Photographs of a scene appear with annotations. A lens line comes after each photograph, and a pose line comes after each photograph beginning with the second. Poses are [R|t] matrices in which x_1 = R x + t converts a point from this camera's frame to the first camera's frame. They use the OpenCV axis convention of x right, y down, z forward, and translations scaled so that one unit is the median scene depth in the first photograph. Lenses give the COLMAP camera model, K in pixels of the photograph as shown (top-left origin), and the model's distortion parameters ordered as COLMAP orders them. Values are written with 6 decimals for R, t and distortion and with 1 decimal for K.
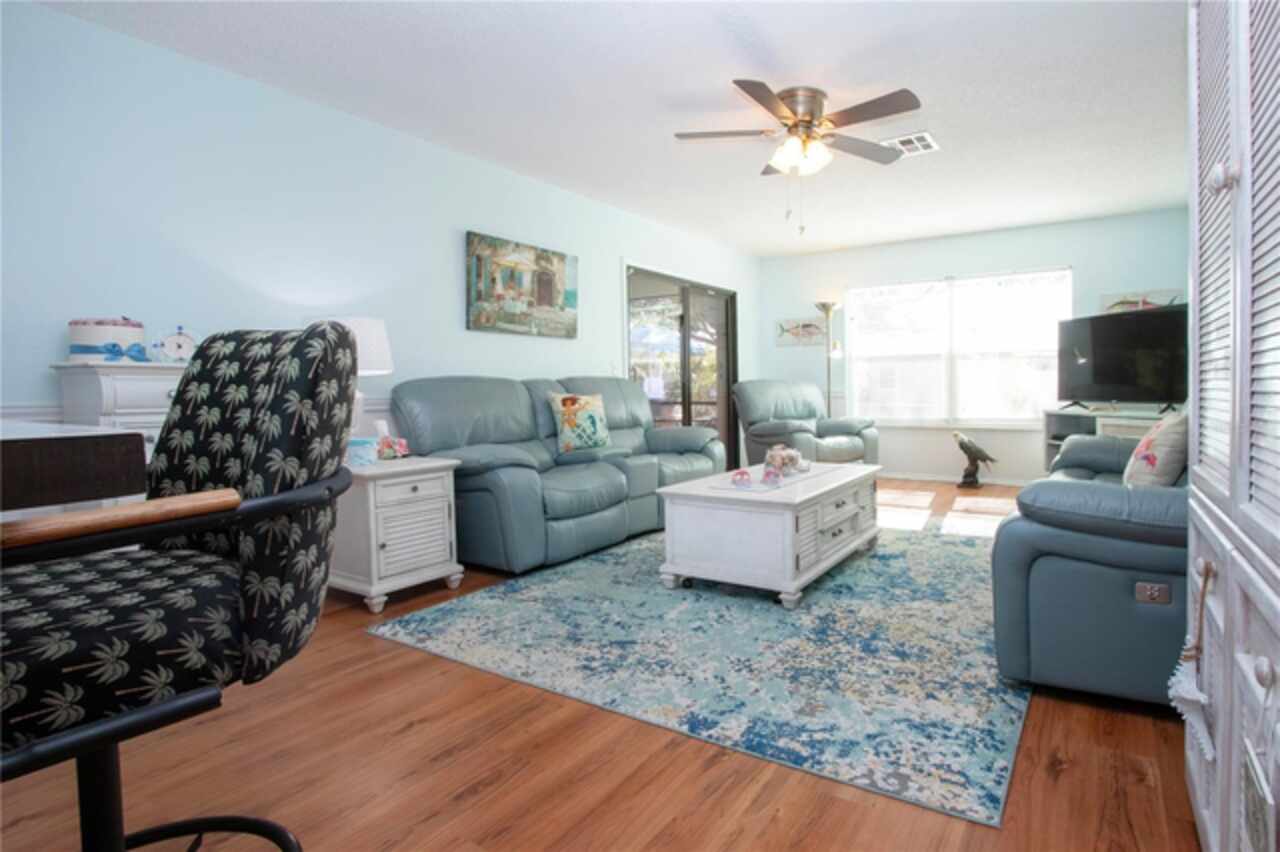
lens RADIAL K [[623.5, 0, 758.6], [0, 623.5, 416.7], [0, 0, 1]] dist [-0.013950, 0.001985]
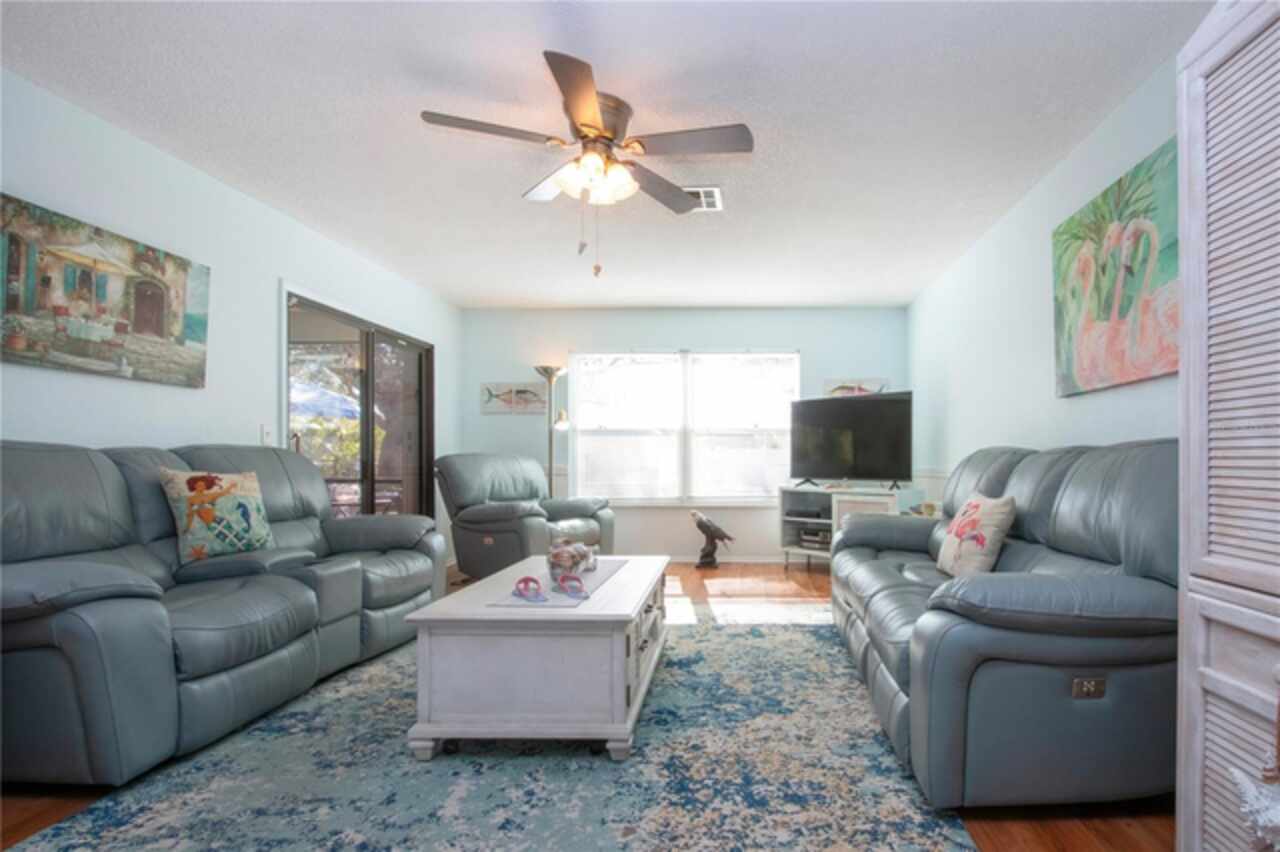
lens RADIAL K [[623.5, 0, 733.9], [0, 623.5, 466.8], [0, 0, 1]] dist [-0.013950, 0.001985]
pose [[0.879669, 0.006201, 0.475546, -0.123620], [0.012308, 0.999283, -0.035799, -0.011331], [-0.475427, 0.037344, 0.878962, 0.171191]]
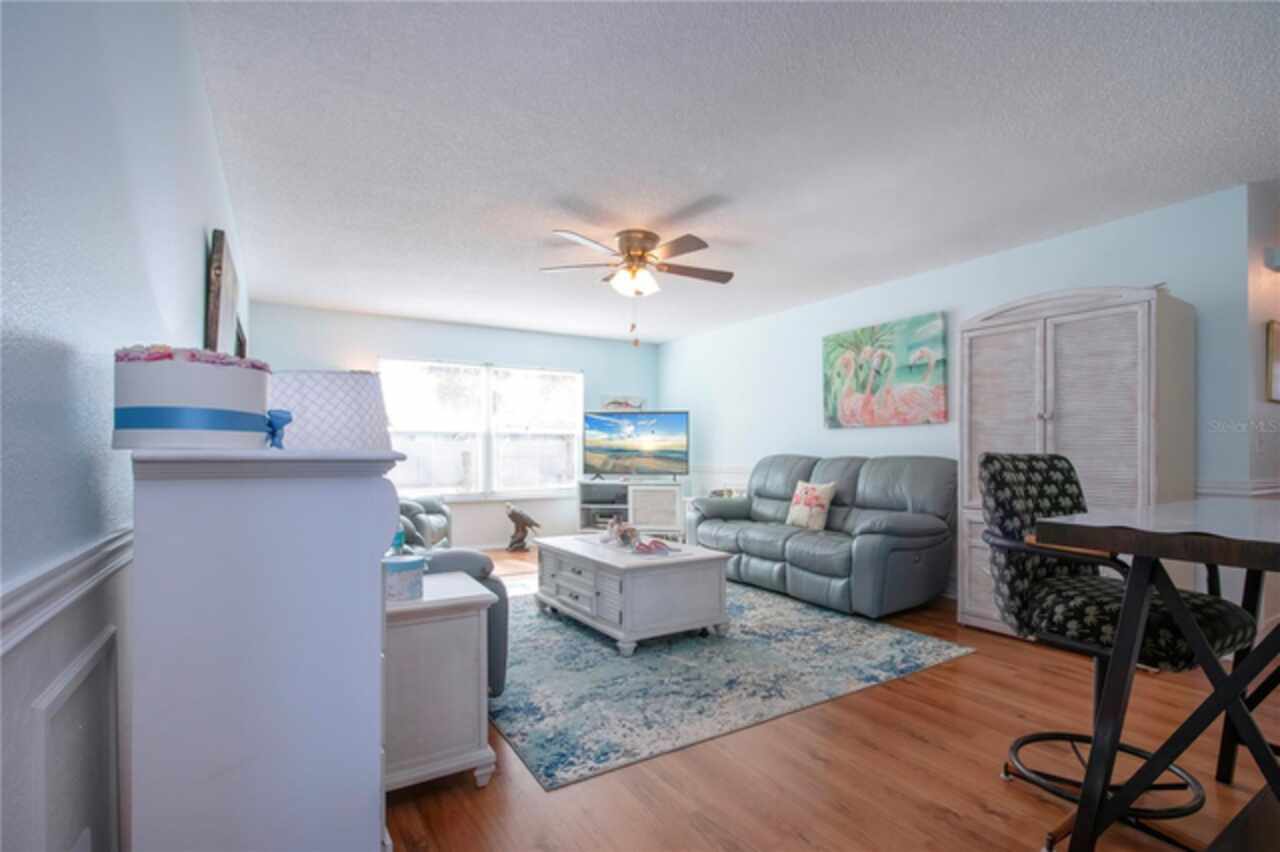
lens RADIAL K [[623.5, 0, 687.8], [0, 623.5, 458.8], [0, 0, 1]] dist [-0.013950, 0.001985]
pose [[0.455155, -0.001537, 0.890411, -0.790183], [0.035774, 0.999223, -0.016561, -0.037475], [-0.889693, 0.039392, 0.454856, 0.286933]]
